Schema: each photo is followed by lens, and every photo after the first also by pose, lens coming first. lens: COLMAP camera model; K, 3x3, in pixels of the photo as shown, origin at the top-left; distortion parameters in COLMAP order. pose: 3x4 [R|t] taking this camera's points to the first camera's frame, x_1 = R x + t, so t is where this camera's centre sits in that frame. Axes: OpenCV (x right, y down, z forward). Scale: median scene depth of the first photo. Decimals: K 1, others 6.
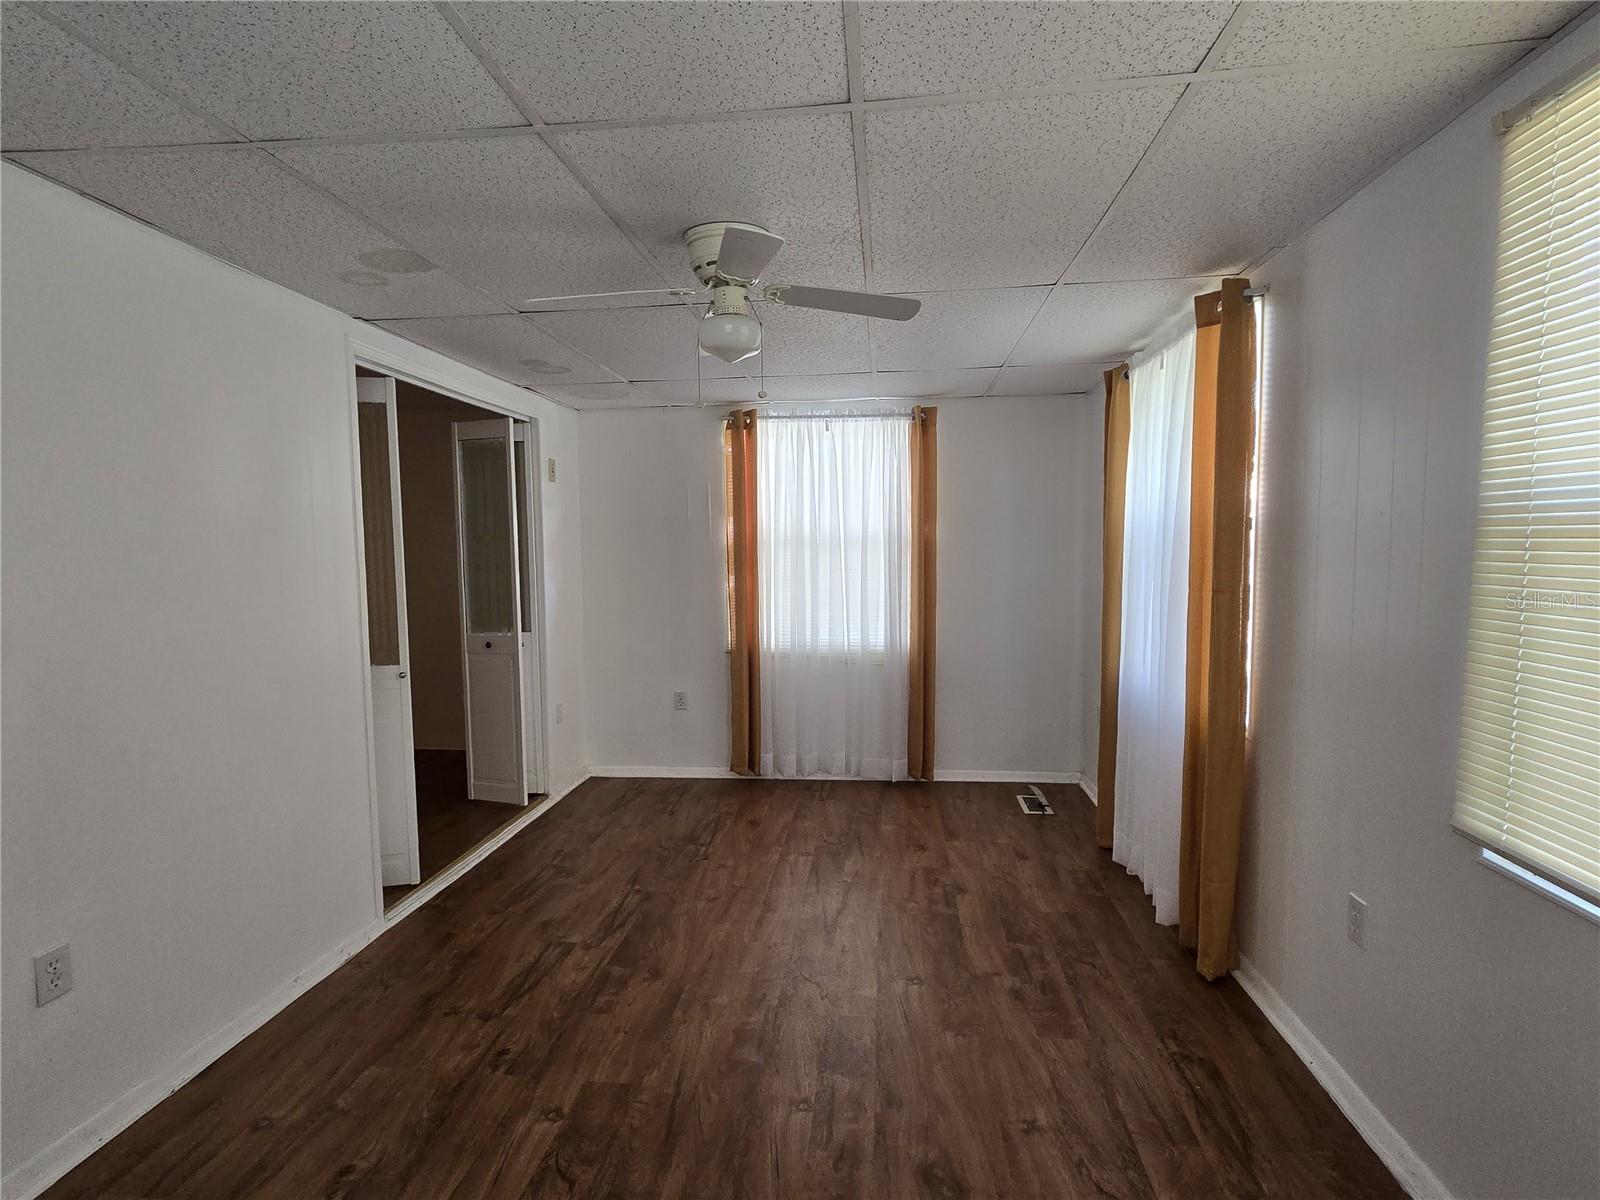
lens RADIAL K [[660.5, 0, 802.0], [0, 660.5, 591.4], [0, 0, 1]] dist [-0.003282, 0.002142]
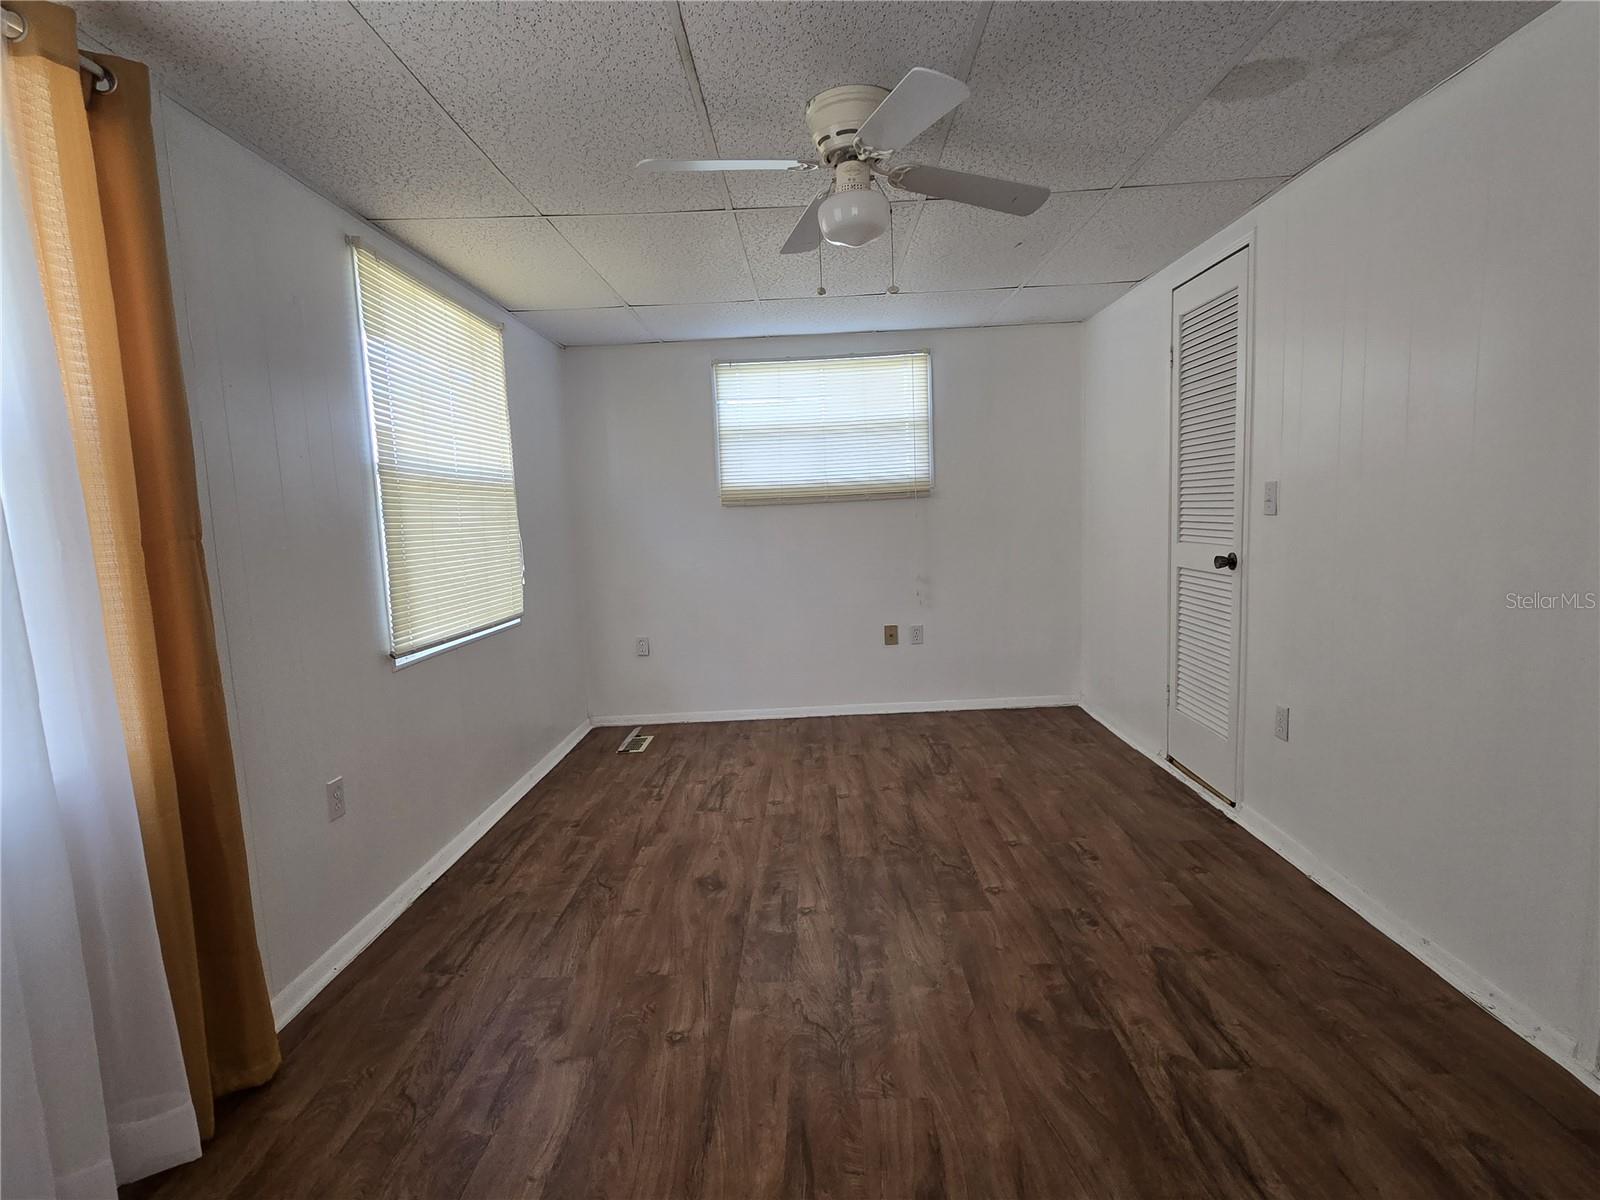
lens RADIAL K [[660.5, 0, 803.7], [0, 660.5, 585.6], [0, 0, 1]] dist [-0.003282, 0.002142]
pose [[-0.992764, 0.064247, -0.101449, 0.088788], [0.045721, 0.983437, 0.175389, -0.047281], [0.111037, 0.169481, -0.979258, 2.022290]]
